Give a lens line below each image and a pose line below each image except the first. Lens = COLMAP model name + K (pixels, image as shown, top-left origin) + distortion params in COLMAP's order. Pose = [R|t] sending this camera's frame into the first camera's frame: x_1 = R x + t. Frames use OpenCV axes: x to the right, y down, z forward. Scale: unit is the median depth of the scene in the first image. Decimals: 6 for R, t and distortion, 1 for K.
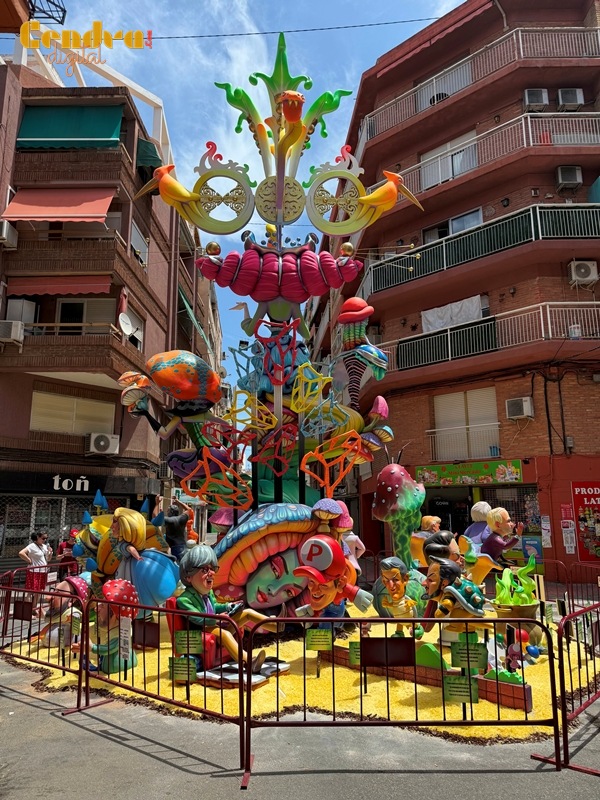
lens RADIAL K [[560.9, 0, 300.8], [0, 560.9, 396.6], [0, 0, 1]] dist [0.113780, -0.152521]
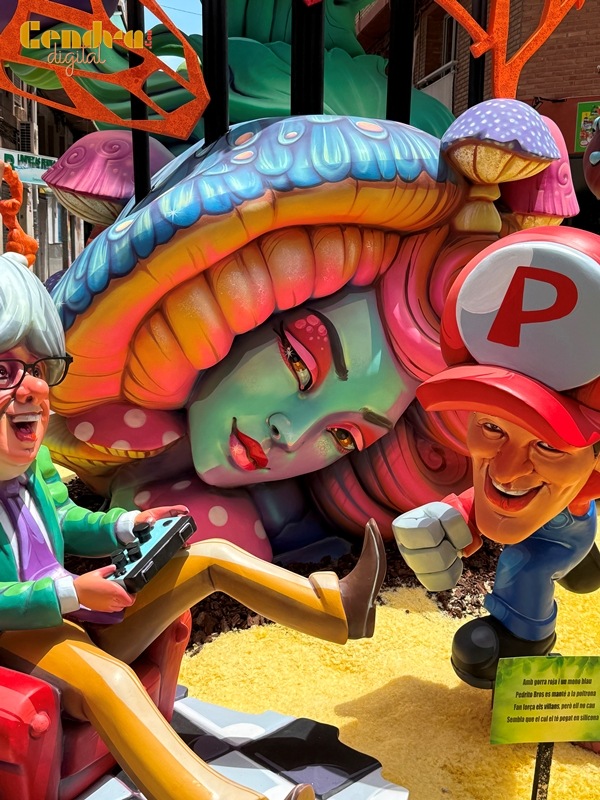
lens RADIAL K [[994.0, 0, 300.0], [0, 994.0, 400.0], [0, 0, 1]] dist [0.196564, -0.437546]
pose [[0.998607, 0.022381, 0.047779, -0.064674], [-0.038214, 0.931205, 0.362486, 0.148543], [-0.036379, -0.363807, 0.930764, 0.542510]]
